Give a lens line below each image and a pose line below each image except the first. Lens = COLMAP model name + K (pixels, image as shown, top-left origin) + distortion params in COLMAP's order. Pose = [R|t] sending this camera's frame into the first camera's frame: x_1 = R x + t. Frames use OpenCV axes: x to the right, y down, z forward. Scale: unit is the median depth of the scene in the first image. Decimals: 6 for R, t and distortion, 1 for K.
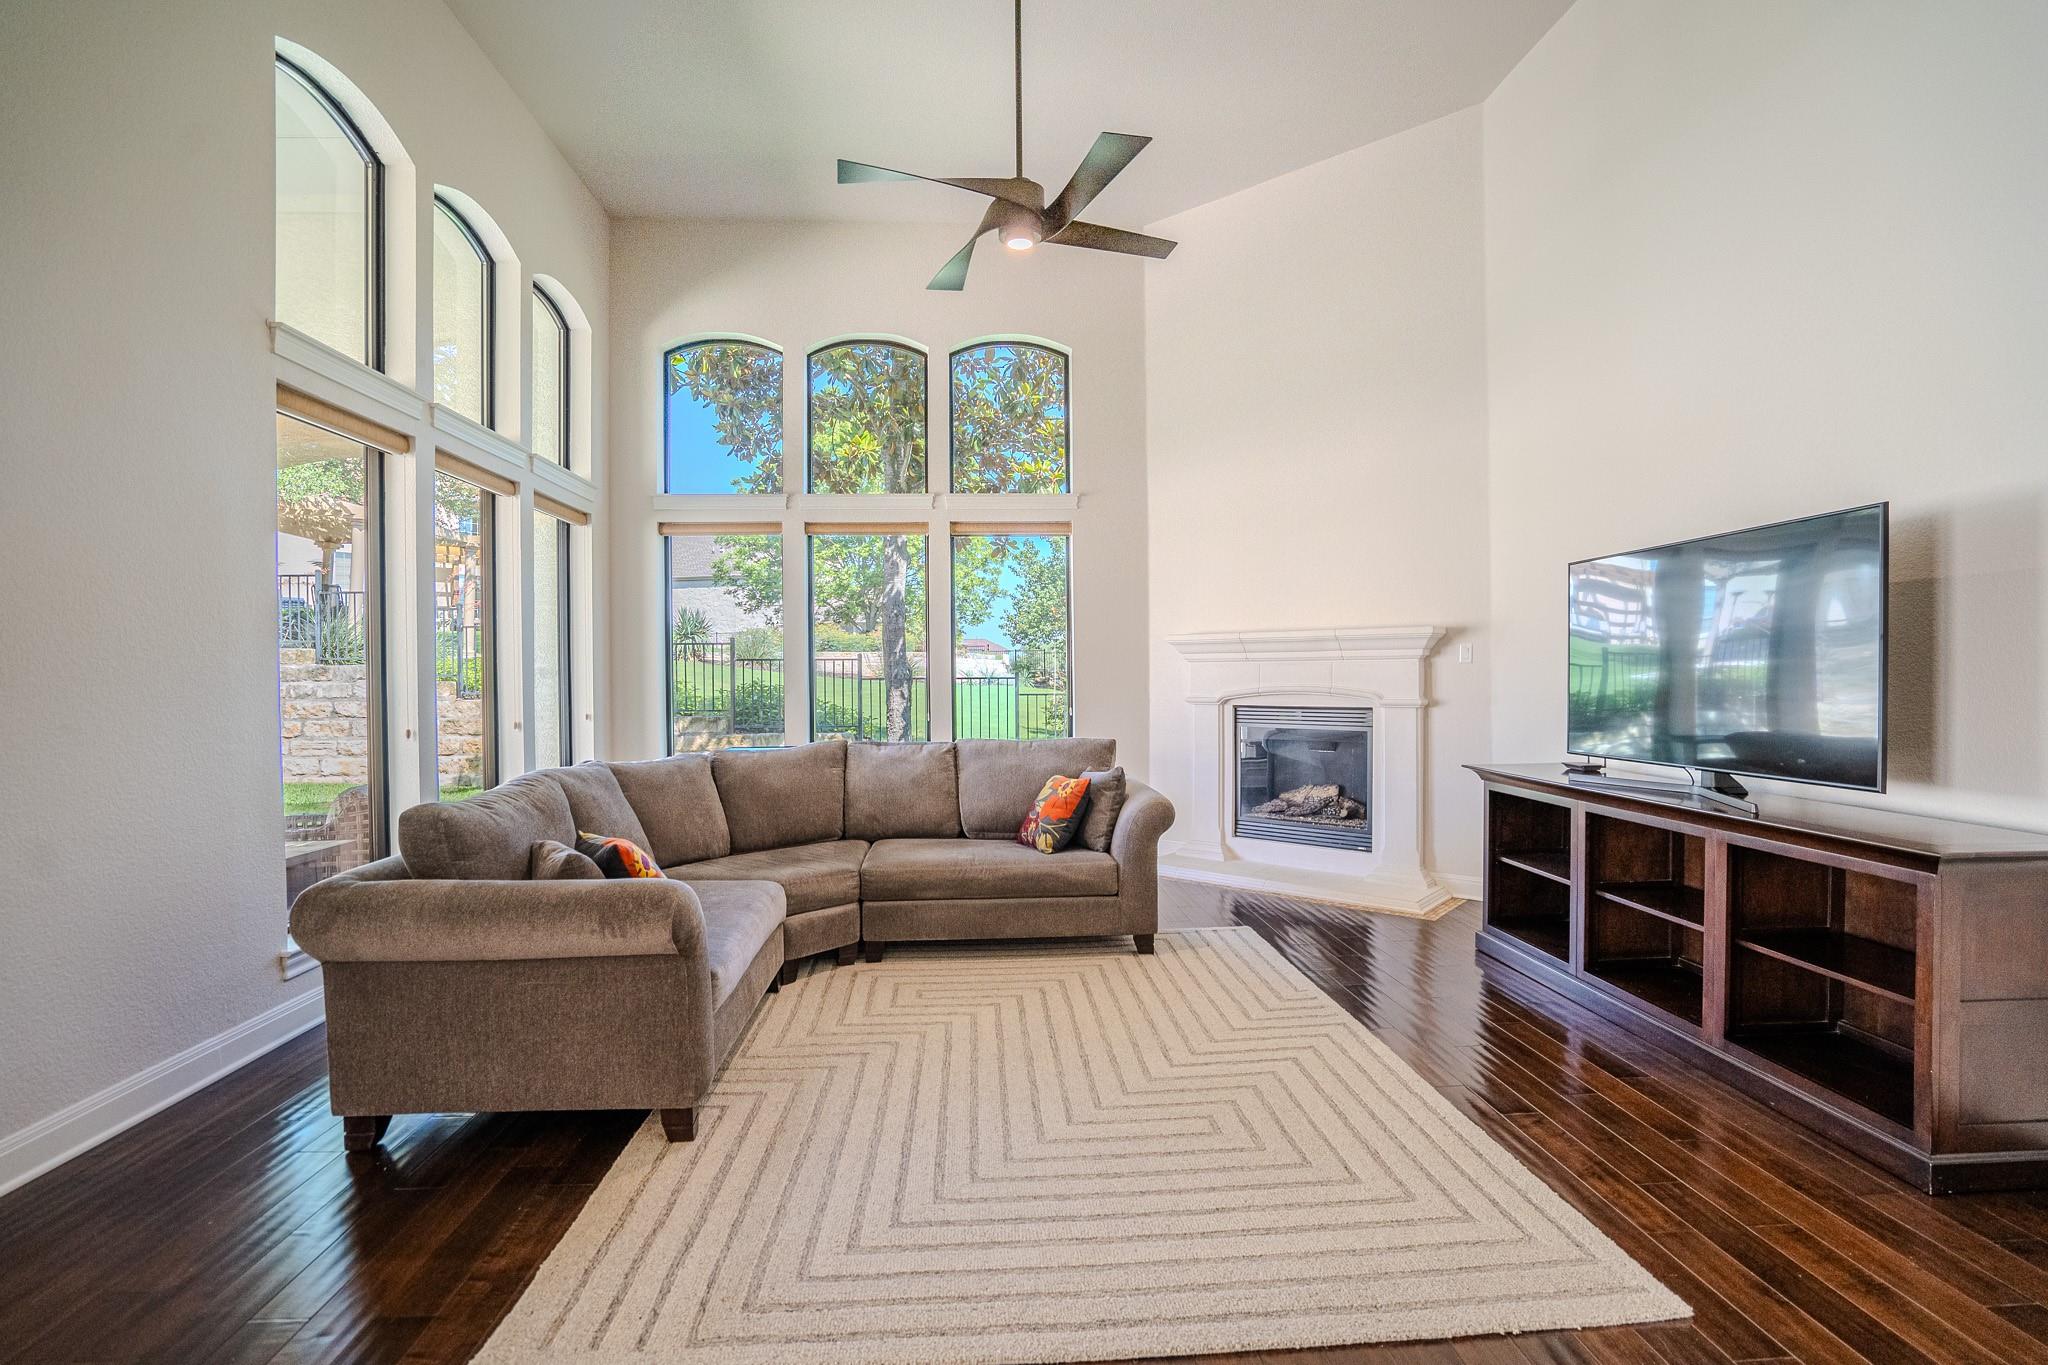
lens RADIAL K [[946.5, 0, 1026.9], [0, 946.5, 681.9], [0, 0, 1]] dist [-0.059870, 0.022035]
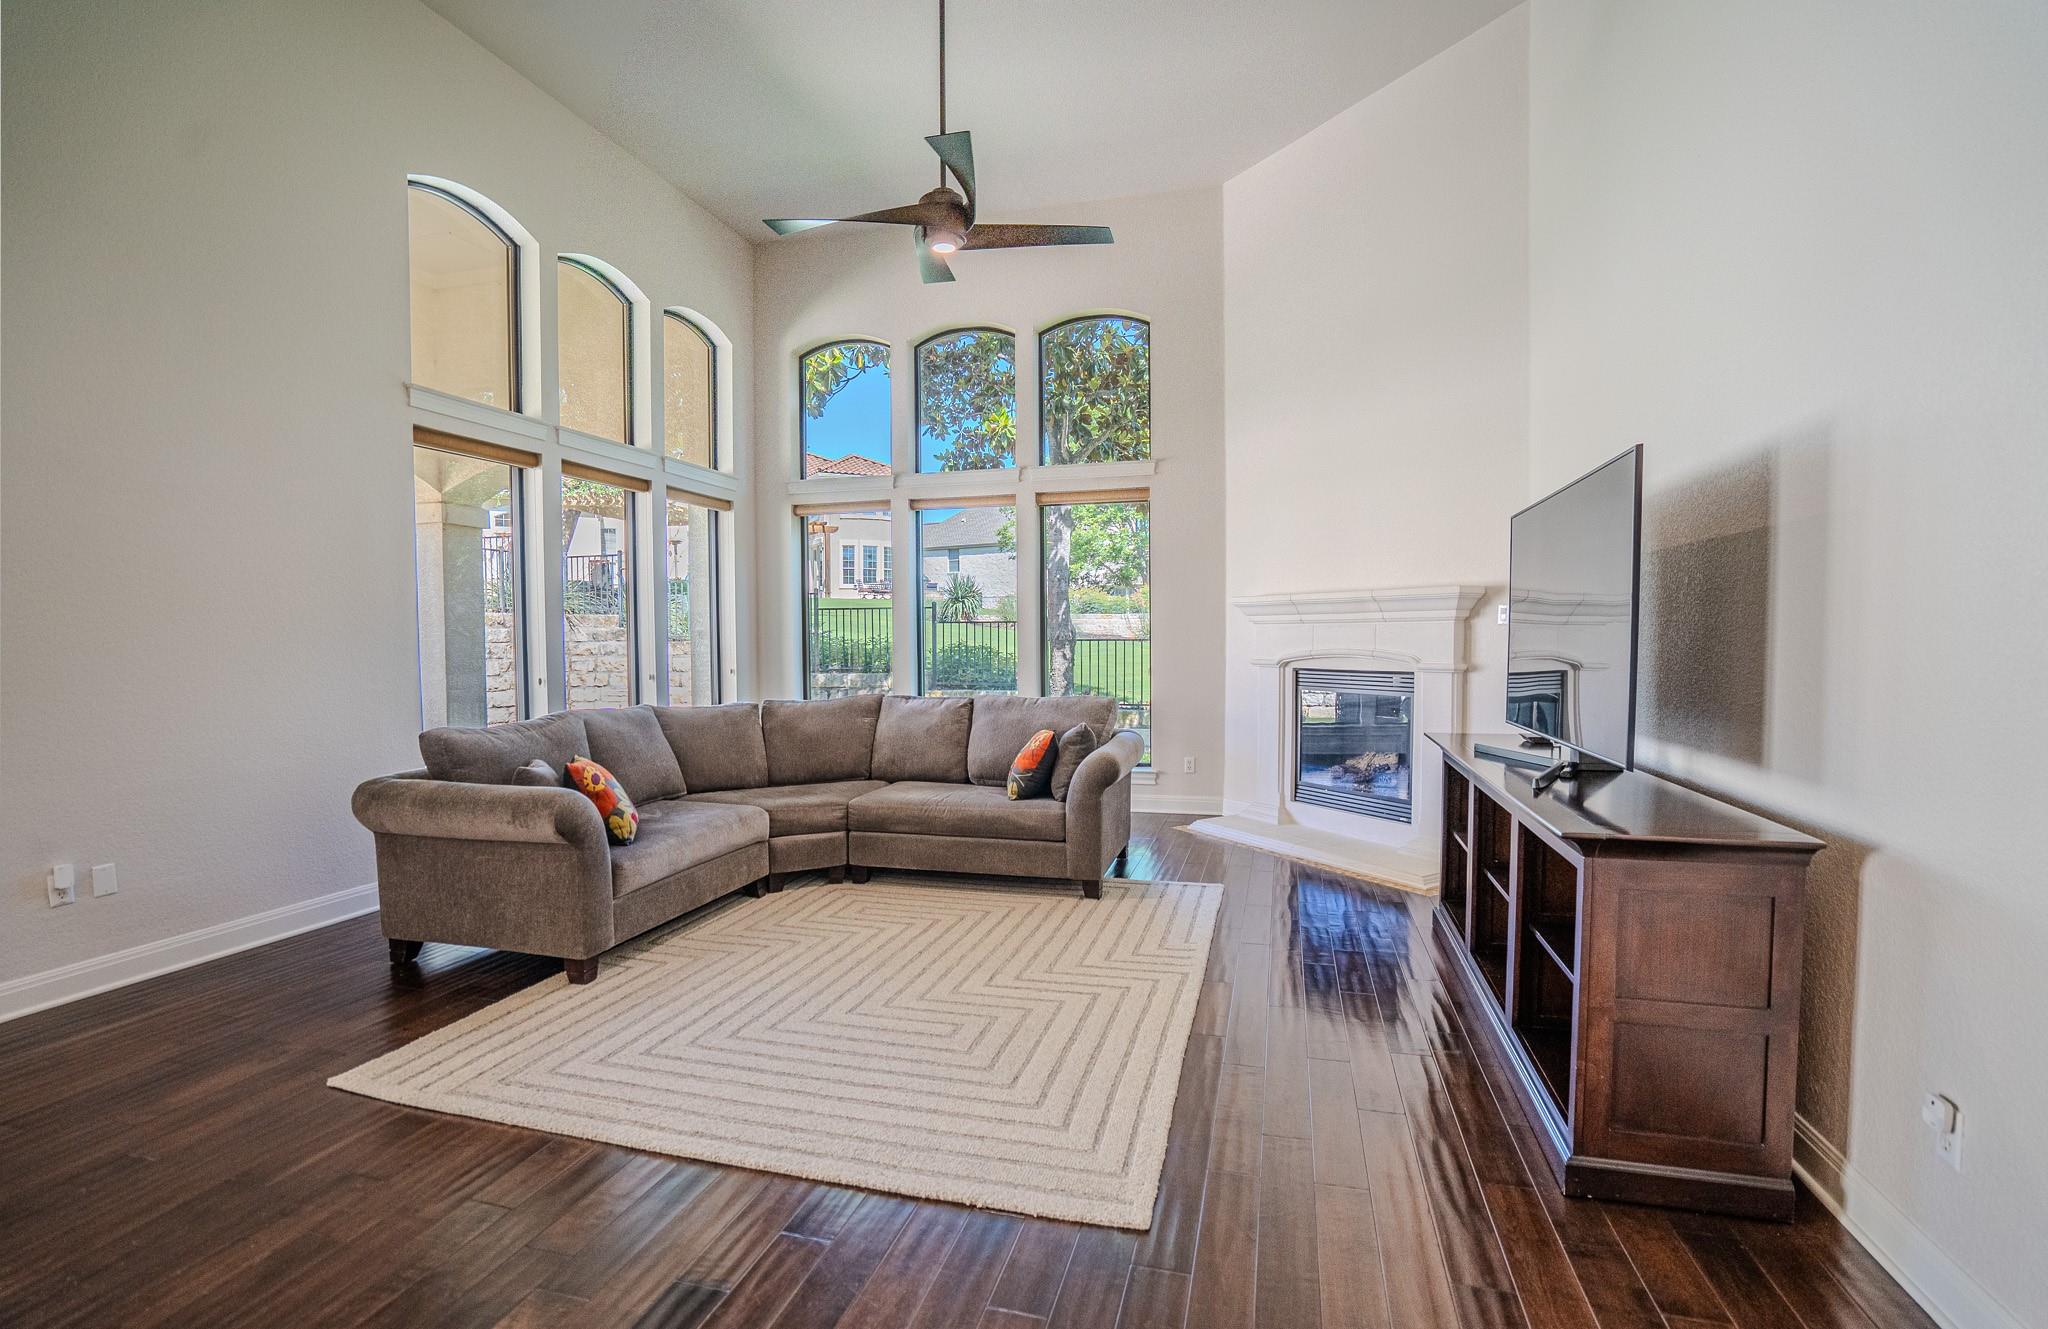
lens RADIAL K [[949.1, 0, 1025.2], [0, 949.1, 677.3], [0, 0, 1]] dist [-0.048884, 0.000467]
pose [[0.946063, 0.015458, -0.323615, 0.398179], [-0.003911, 0.999333, 0.036302, -0.000652], [0.323960, -0.033079, 0.945492, -0.032093]]
